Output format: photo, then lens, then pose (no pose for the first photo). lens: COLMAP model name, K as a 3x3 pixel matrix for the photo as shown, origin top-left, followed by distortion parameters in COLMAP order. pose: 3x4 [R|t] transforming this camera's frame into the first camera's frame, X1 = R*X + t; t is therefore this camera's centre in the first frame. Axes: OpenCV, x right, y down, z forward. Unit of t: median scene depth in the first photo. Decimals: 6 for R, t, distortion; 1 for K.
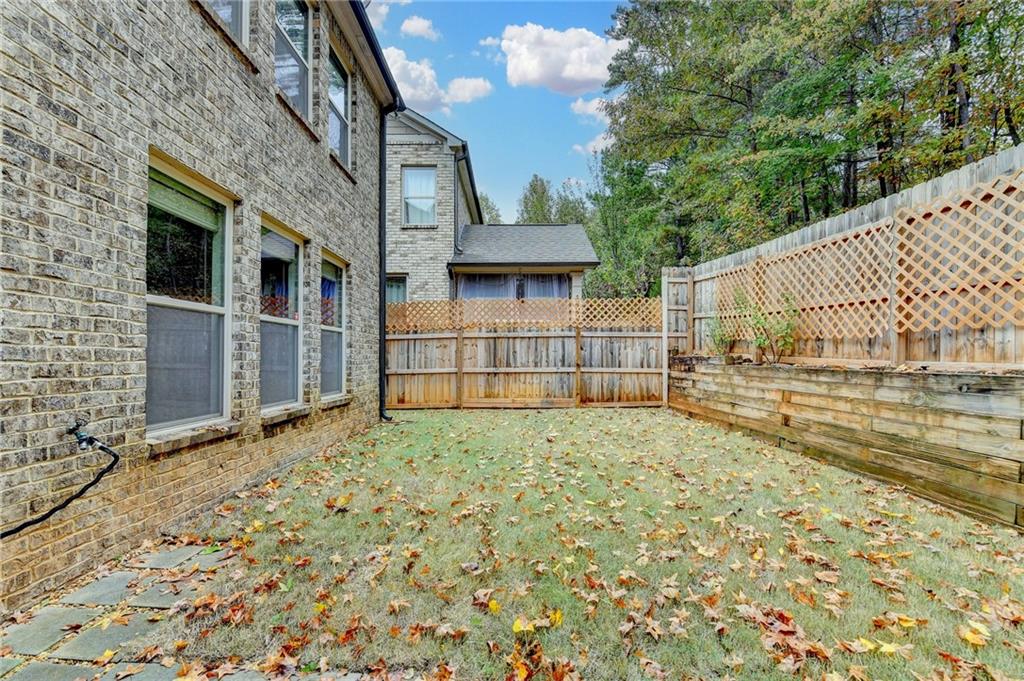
lens RADIAL K [[425.8, 0, 509.0], [0, 425.8, 355.1], [0, 0, 1]] dist [-0.019424, -0.000625]
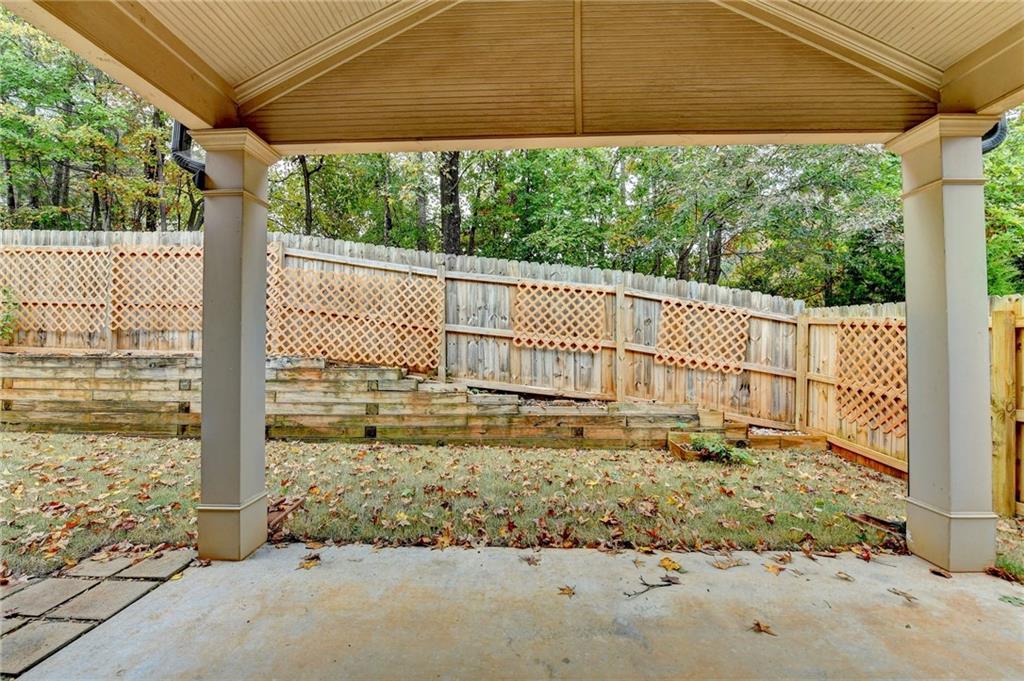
lens RADIAL K [[411.2, 0, 501.6], [0, 411.2, 344.5], [0, 0, 1]] dist [-0.017756, -0.000804]
pose [[0.040081, 0.000778, 0.999196, -0.330663], [-0.006094, 0.999981, -0.000534, -0.008779], [-0.999178, -0.006068, 0.040085, -0.322268]]
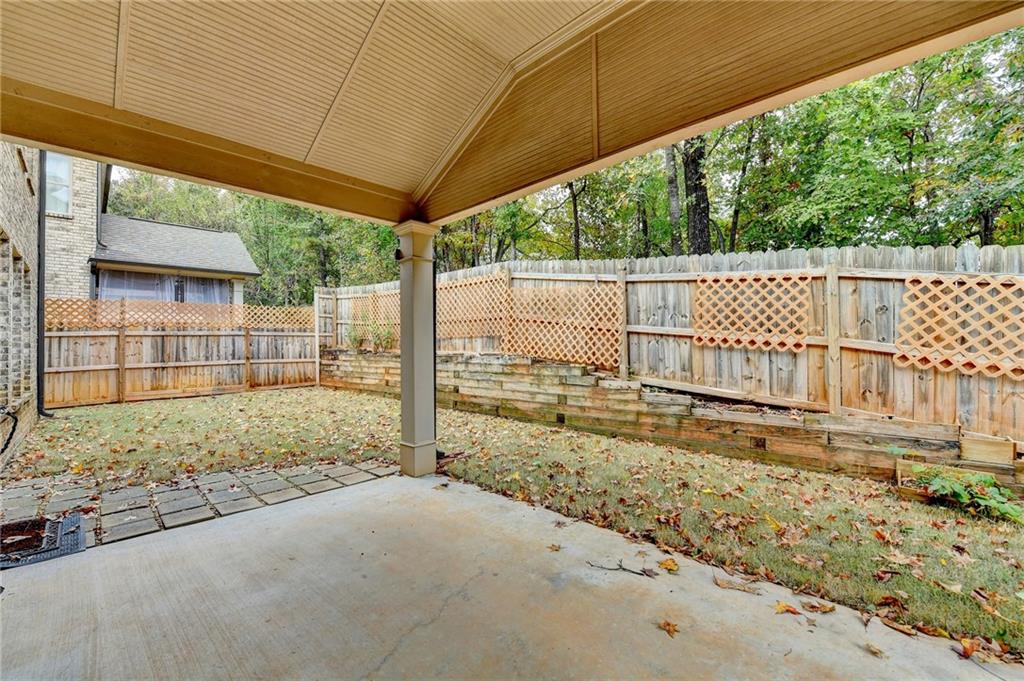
lens RADIAL K [[411.2, 0, 501.6], [0, 411.2, 344.5], [0, 0, 1]] dist [-0.017756, -0.000804]
pose [[0.696903, -0.009192, 0.717106, -0.323706], [0.012474, 0.999922, 0.000696, -0.013614], [-0.717057, 0.008460, 0.696964, -0.691670]]
